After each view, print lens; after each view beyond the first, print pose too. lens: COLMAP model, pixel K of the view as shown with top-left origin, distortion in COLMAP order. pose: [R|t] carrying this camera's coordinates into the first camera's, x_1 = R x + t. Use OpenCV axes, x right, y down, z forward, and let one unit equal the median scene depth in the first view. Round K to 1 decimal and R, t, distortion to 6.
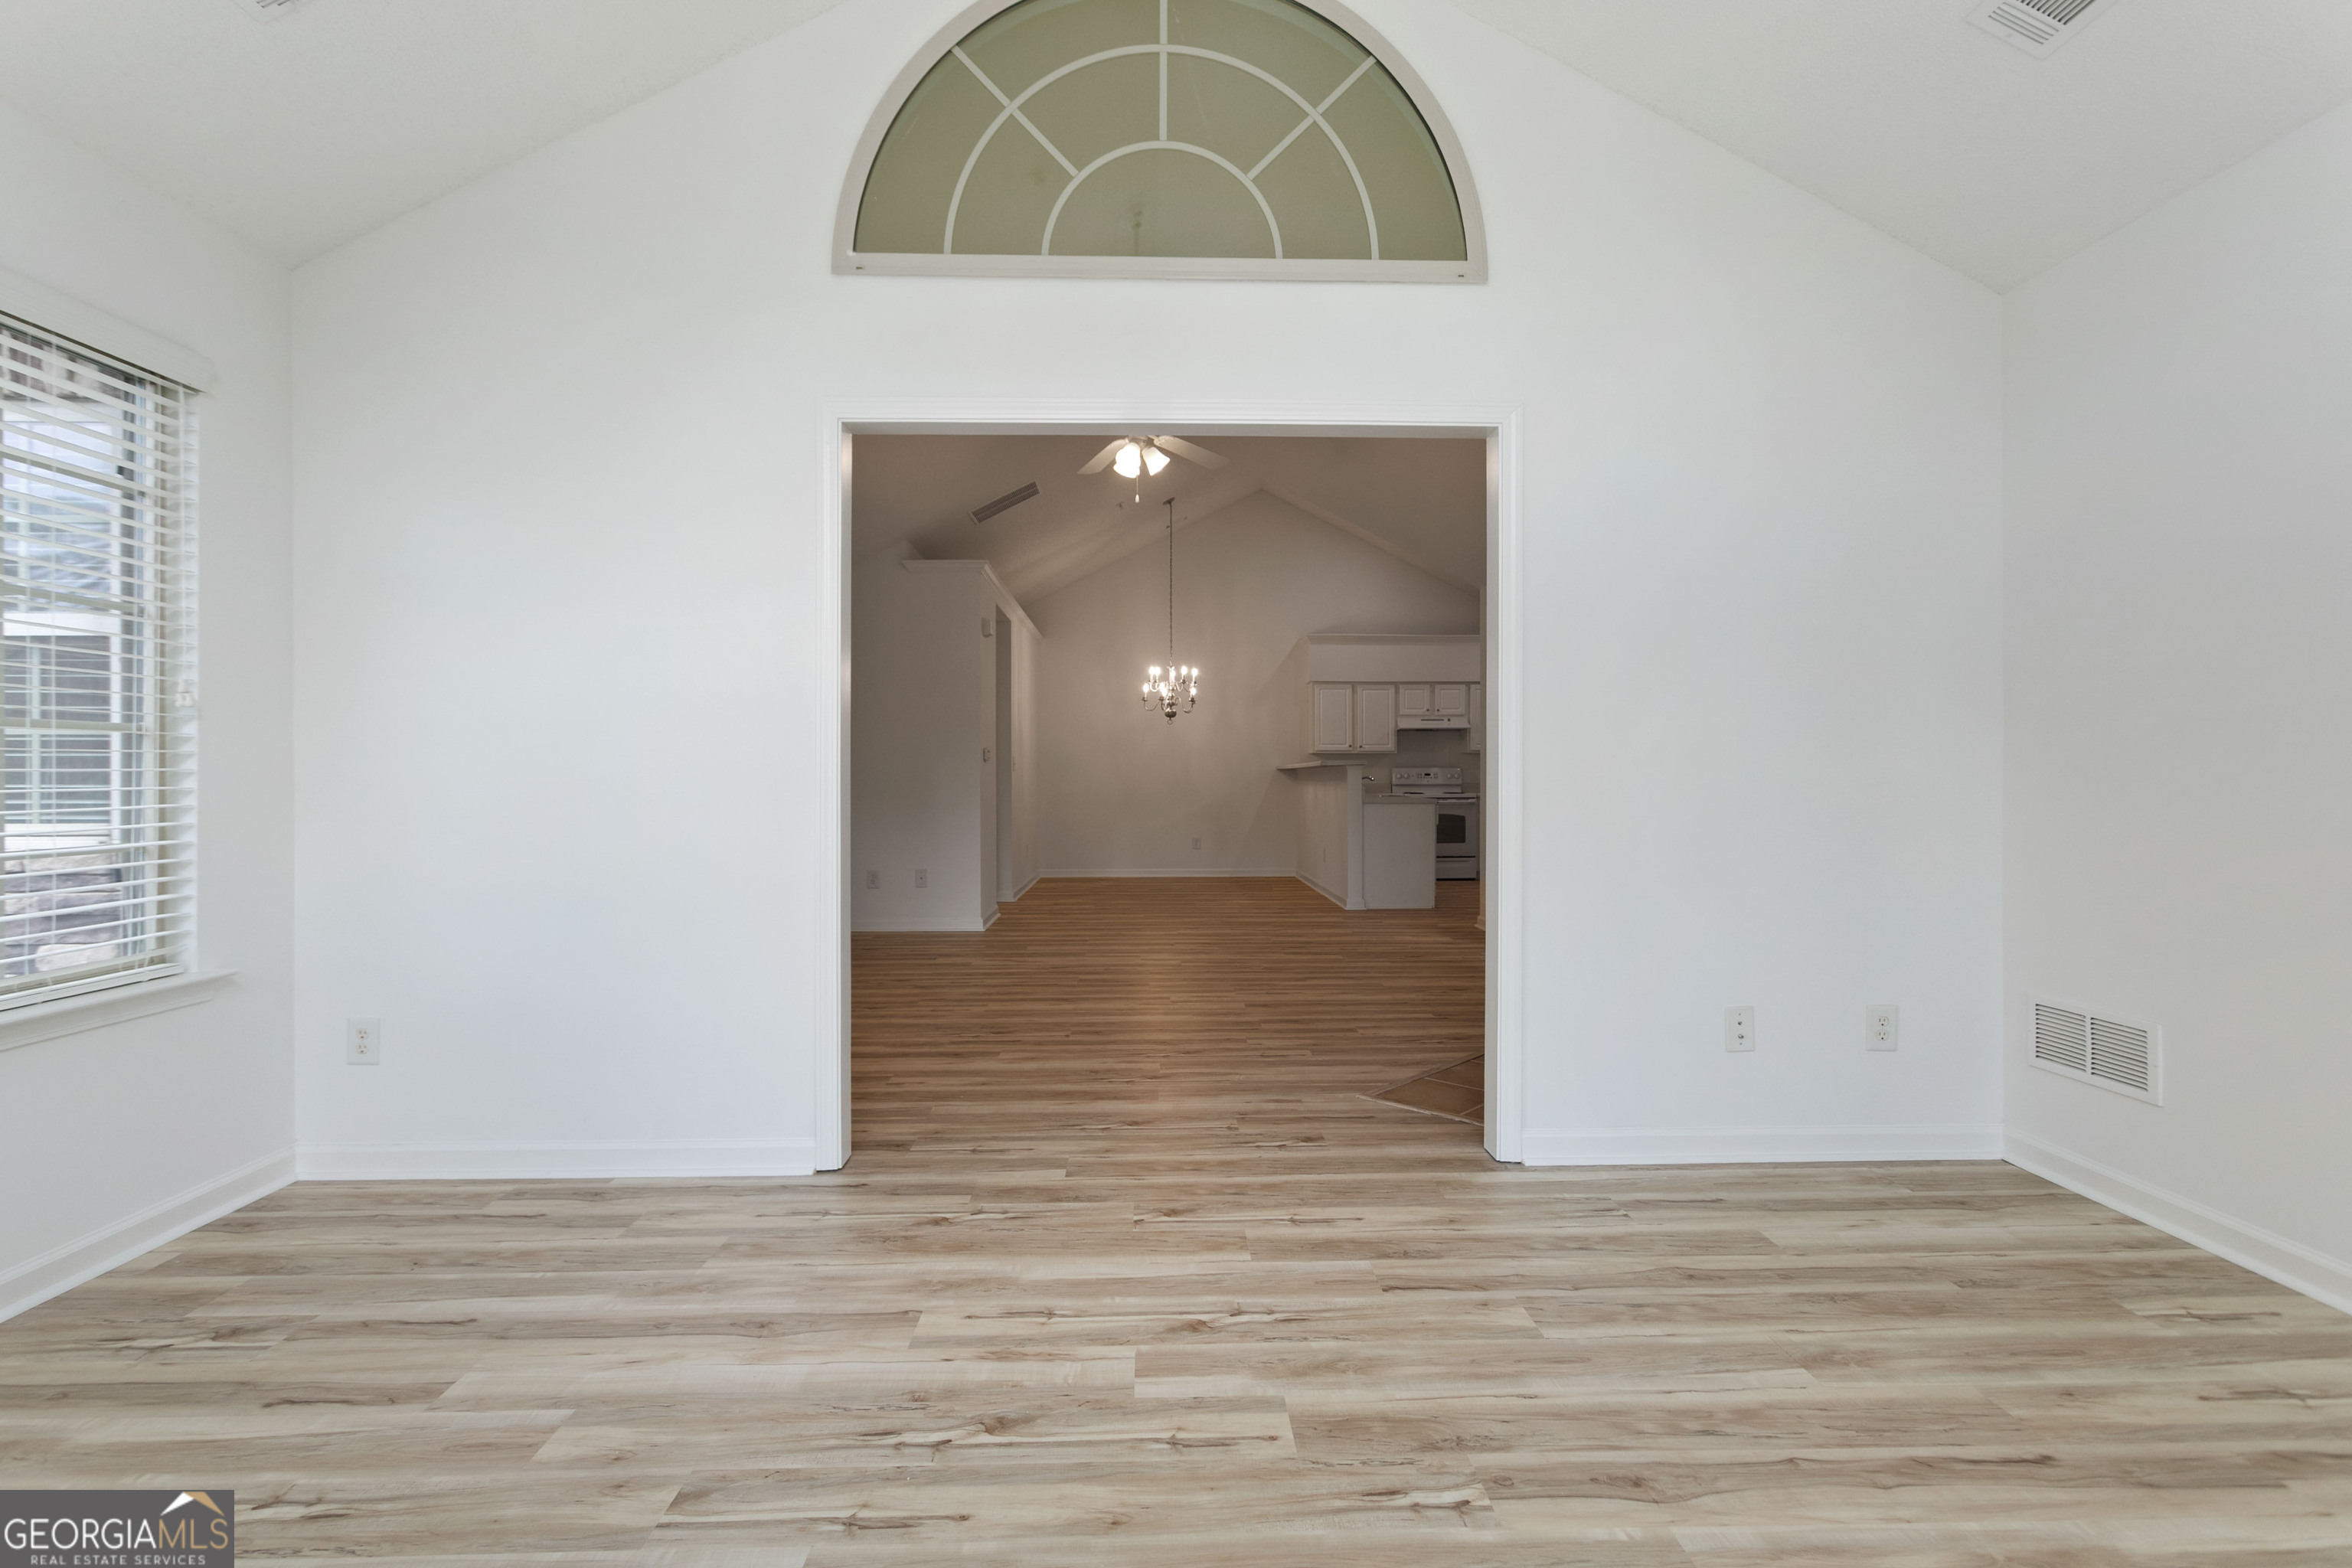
lens RADIAL K [[1115.2, 0, 1171.7], [0, 1115.2, 775.8], [0, 0, 1]] dist [0.000308, 0.000792]
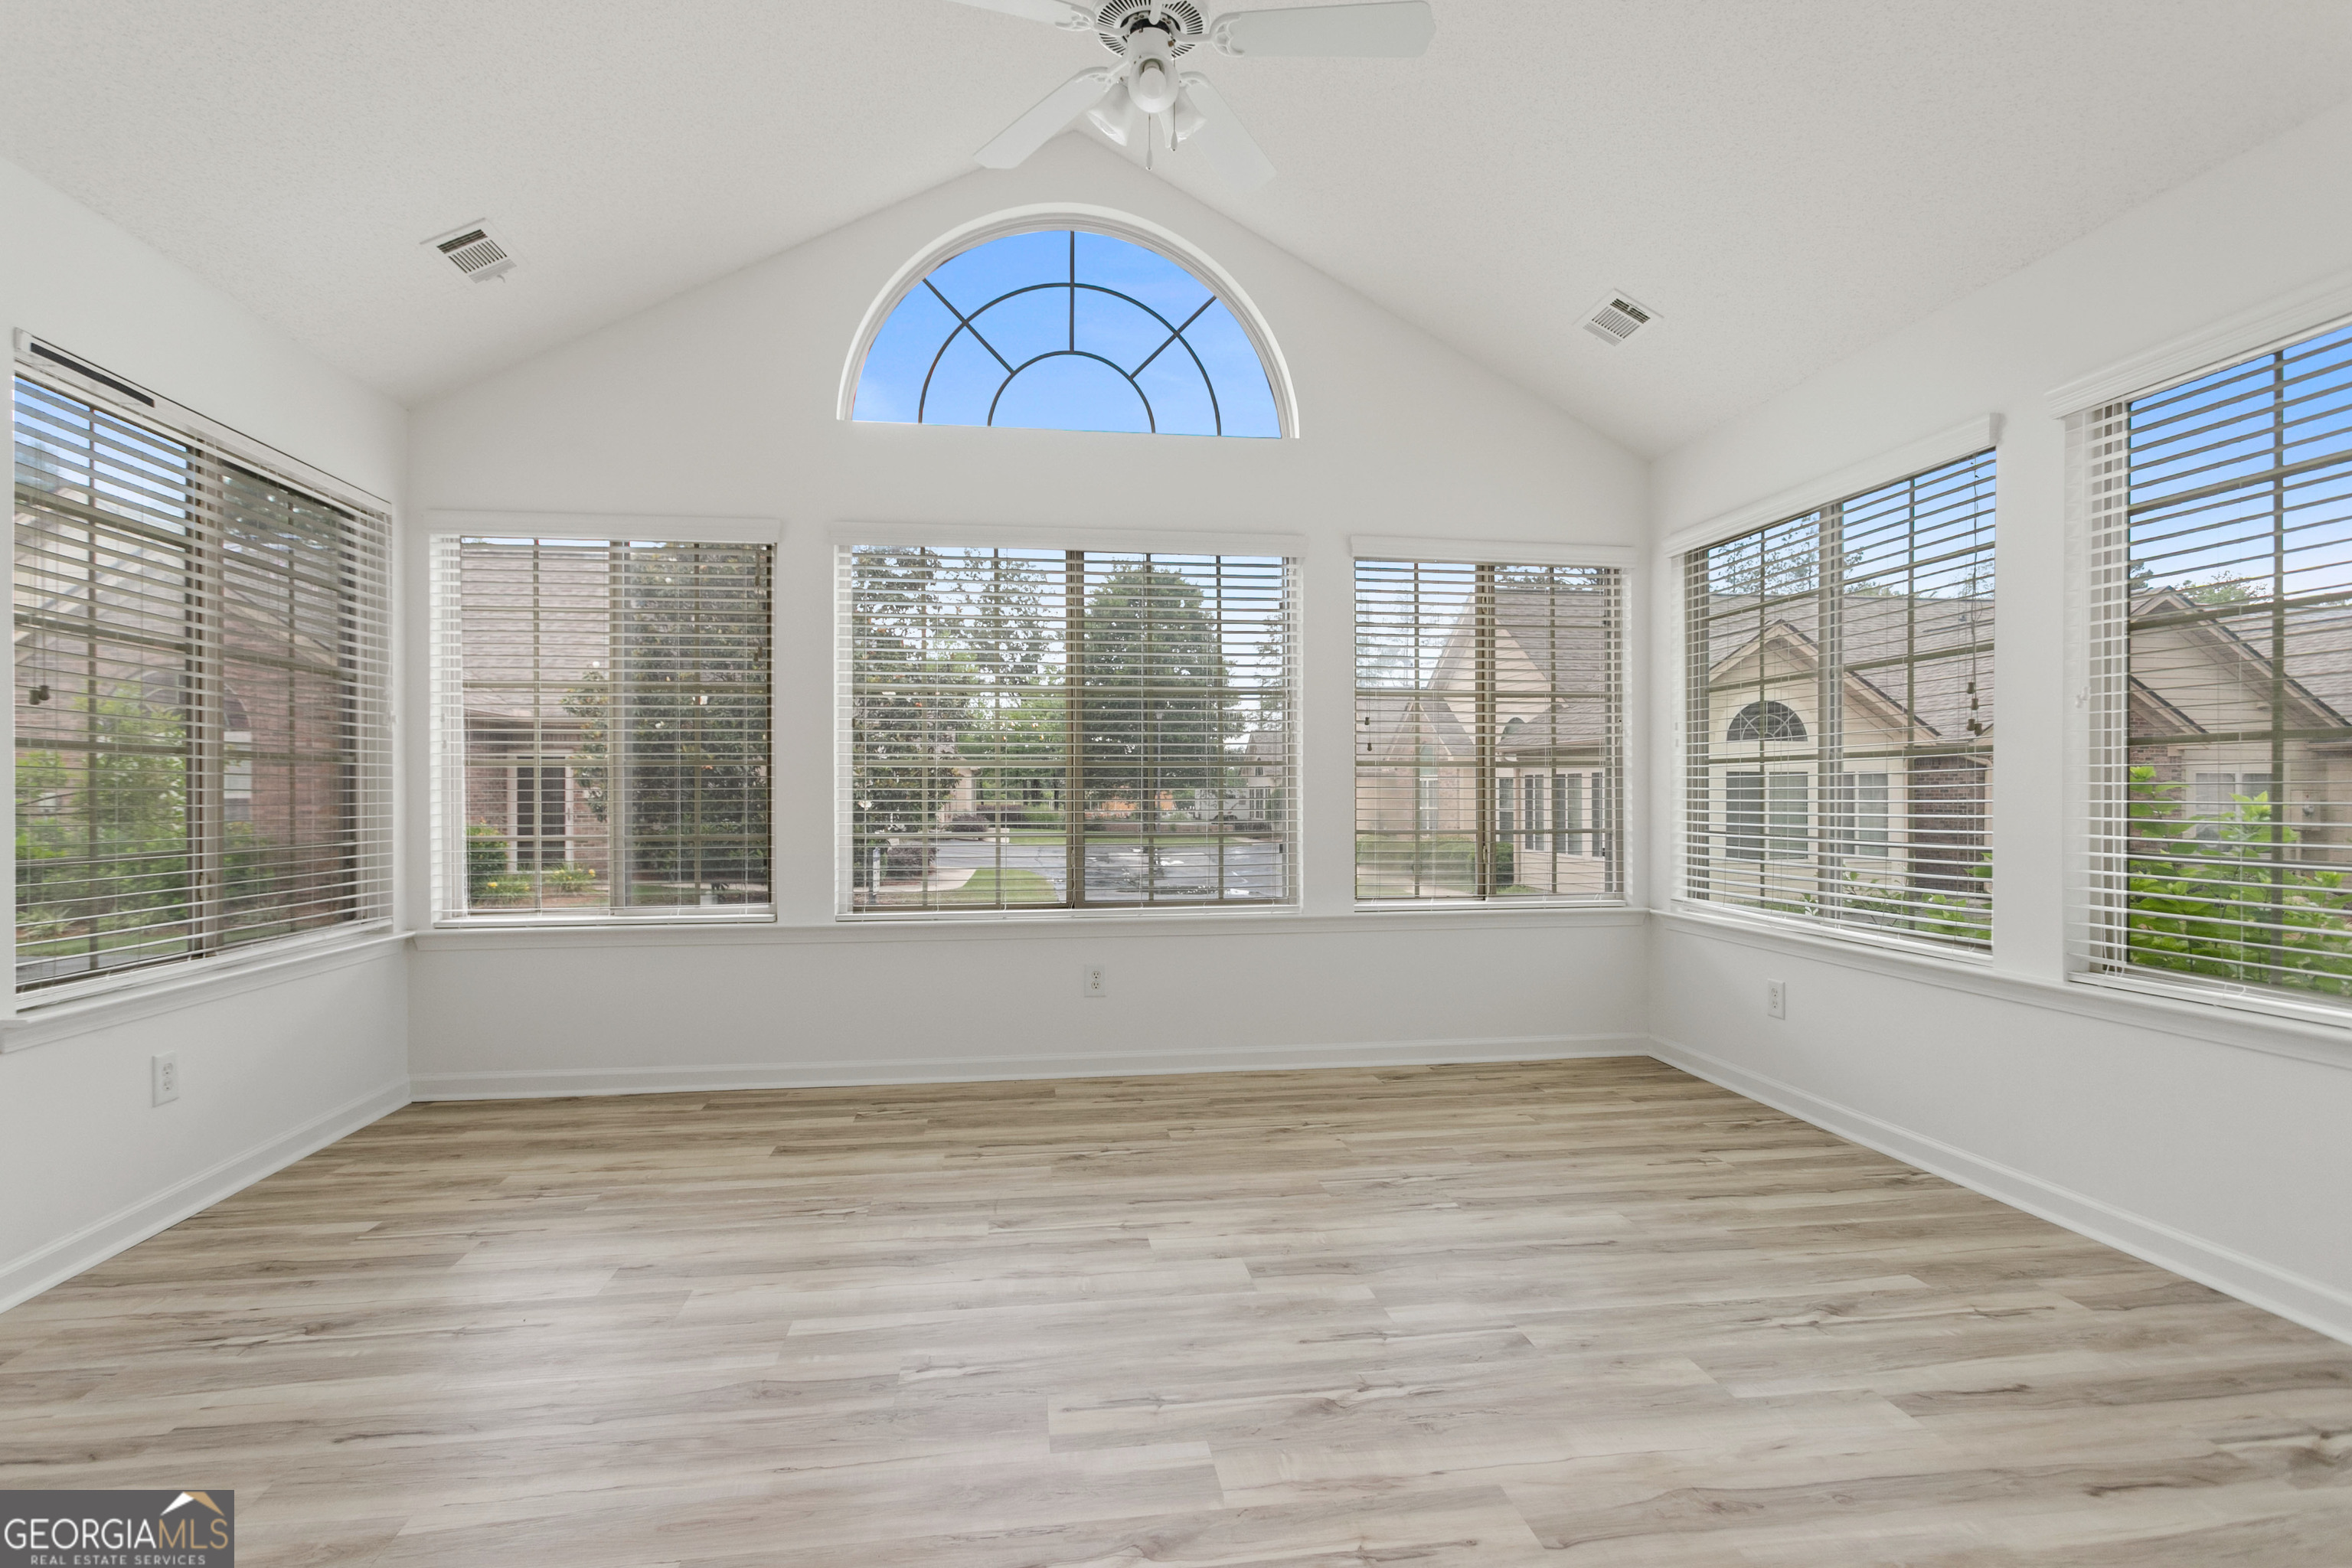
lens RADIAL K [[1116.8, 0, 1168.9], [0, 1116.8, 805.5], [0, 0, 1]] dist [0.001134, 0.000810]
pose [[-0.993079, 0.008102, -0.117167, 0.076047], [0.007149, 0.999938, 0.008554, 0.002122], [0.117229, 0.007657, -0.993075, 1.378273]]
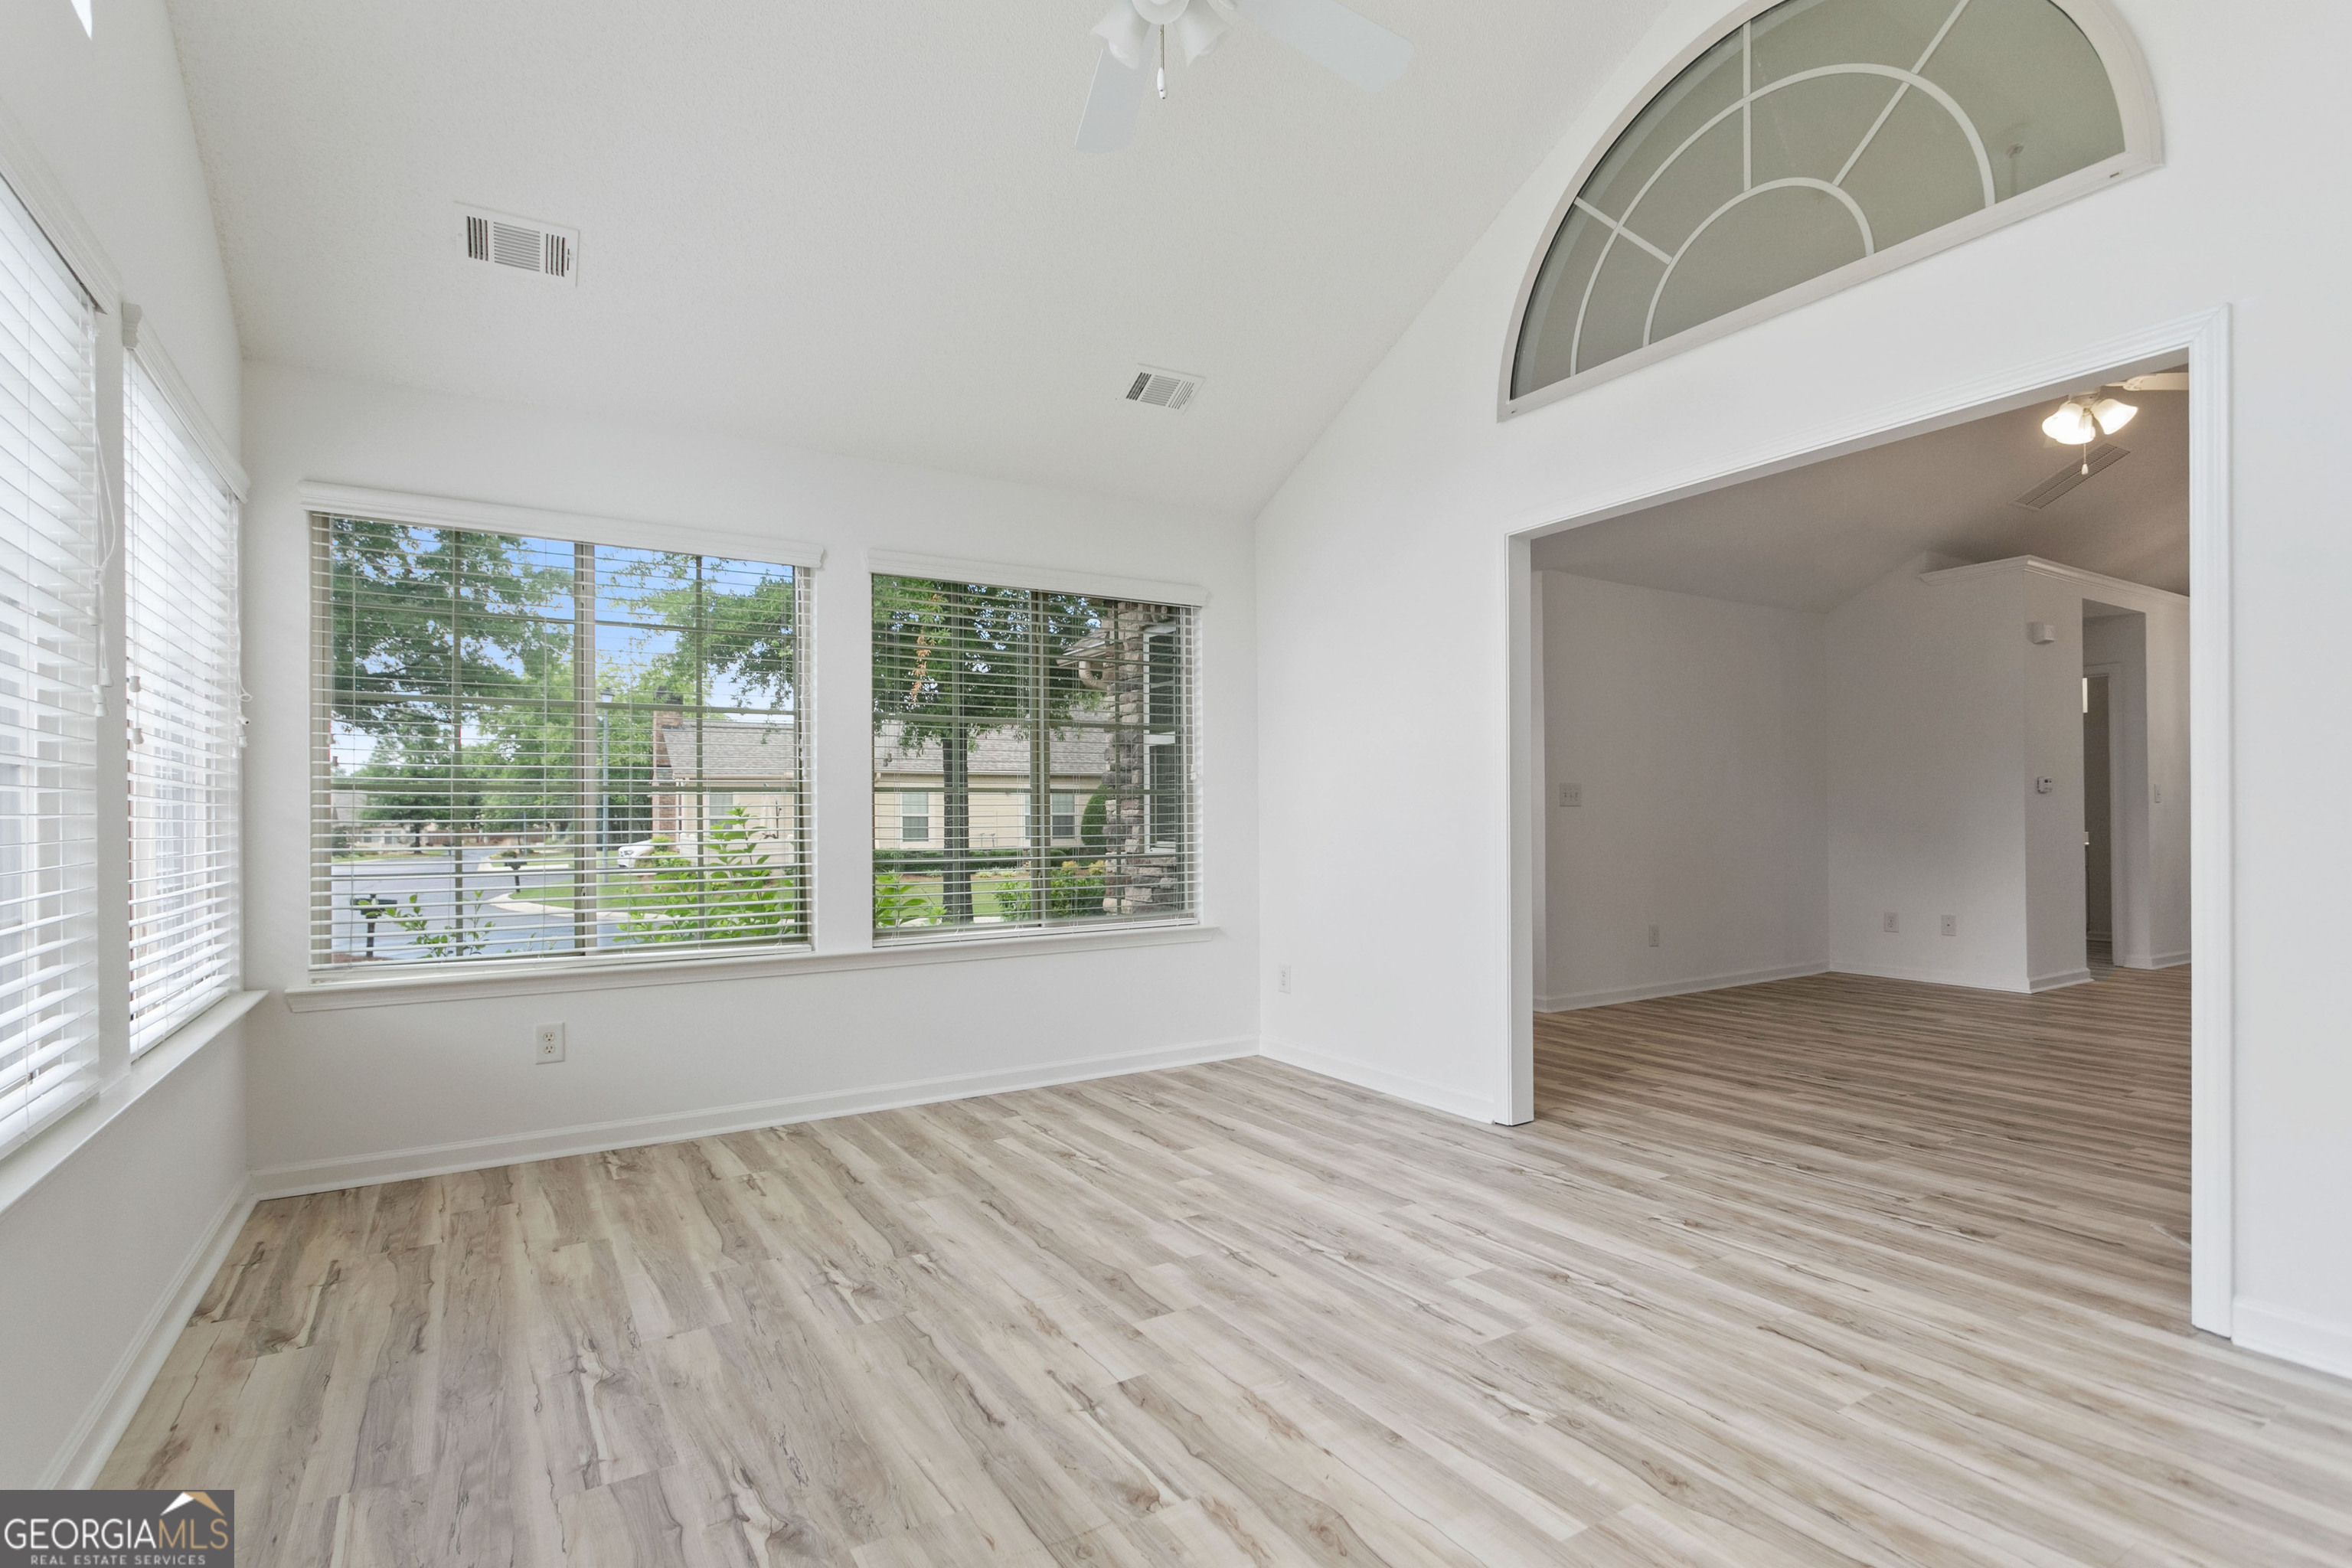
lens RADIAL K [[1116.8, 0, 1168.9], [0, 1116.8, 805.5], [0, 0, 1]] dist [0.001134, 0.000810]
pose [[0.503319, -0.011350, -0.864026, 0.681586], [0.007611, 0.999933, -0.008702, -0.002858], [0.864067, -0.002196, 0.503371, 0.030926]]
